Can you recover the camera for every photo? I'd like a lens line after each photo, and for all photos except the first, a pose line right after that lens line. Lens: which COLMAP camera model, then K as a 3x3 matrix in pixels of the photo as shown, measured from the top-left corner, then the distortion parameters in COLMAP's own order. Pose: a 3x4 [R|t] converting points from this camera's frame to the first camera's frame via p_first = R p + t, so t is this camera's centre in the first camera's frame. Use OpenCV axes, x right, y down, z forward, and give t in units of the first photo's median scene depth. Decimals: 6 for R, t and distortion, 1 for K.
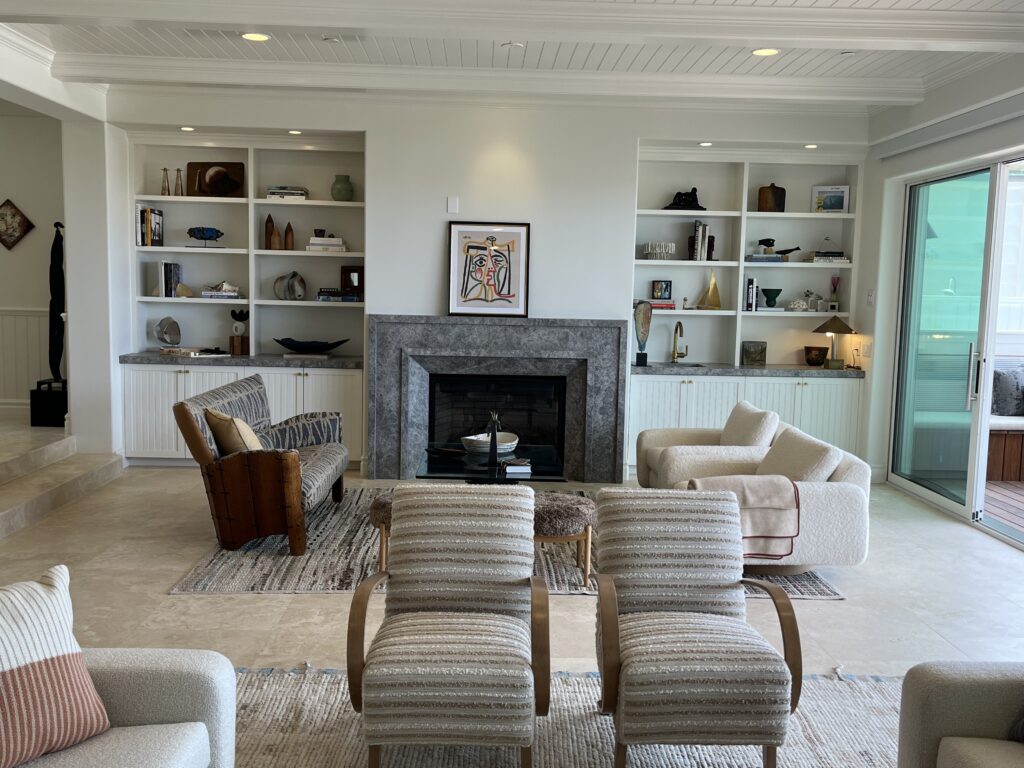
lens RADIAL K [[1044.7, 0, 512.0], [0, 1044.7, 384.0], [0, 0, 1]] dist [0.101107, -0.023857]
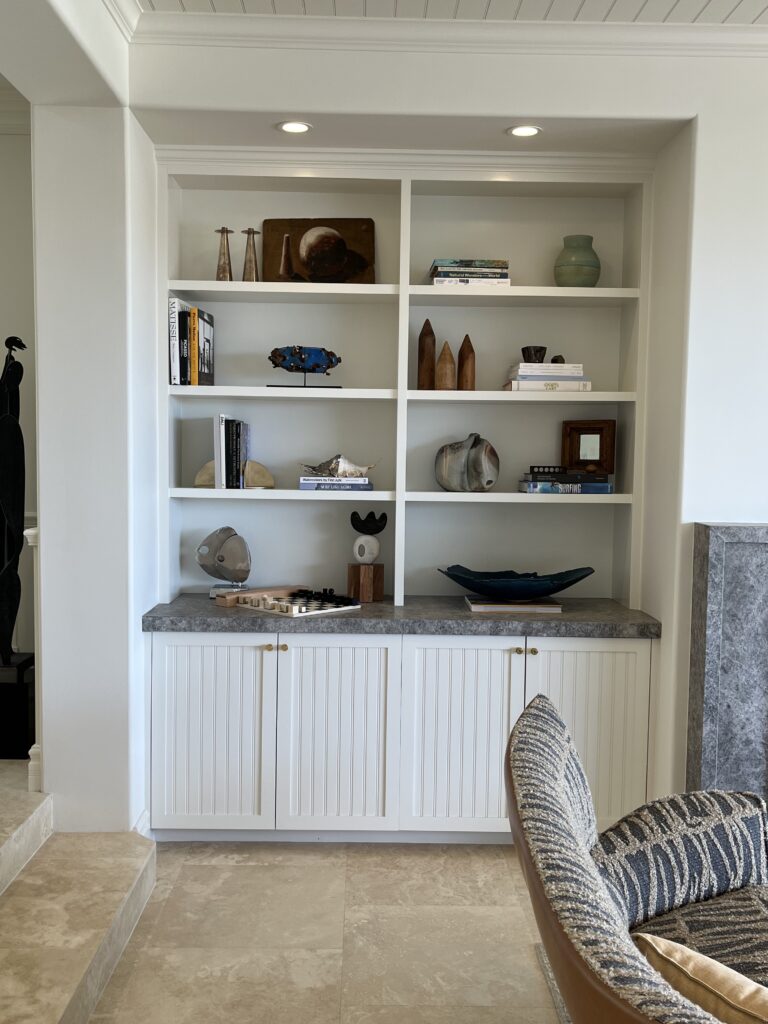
lens RADIAL K [[1044.7, 0, 401.2], [0, 1044.7, 527.8], [0, 0, 1]] dist [0.101107, -0.023857]
pose [[0.999963, -0.008561, -0.001152, -0.245606], [0.008536, 0.999751, -0.020628, -0.053180], [0.001328, 0.020617, 0.999787, 0.511457]]
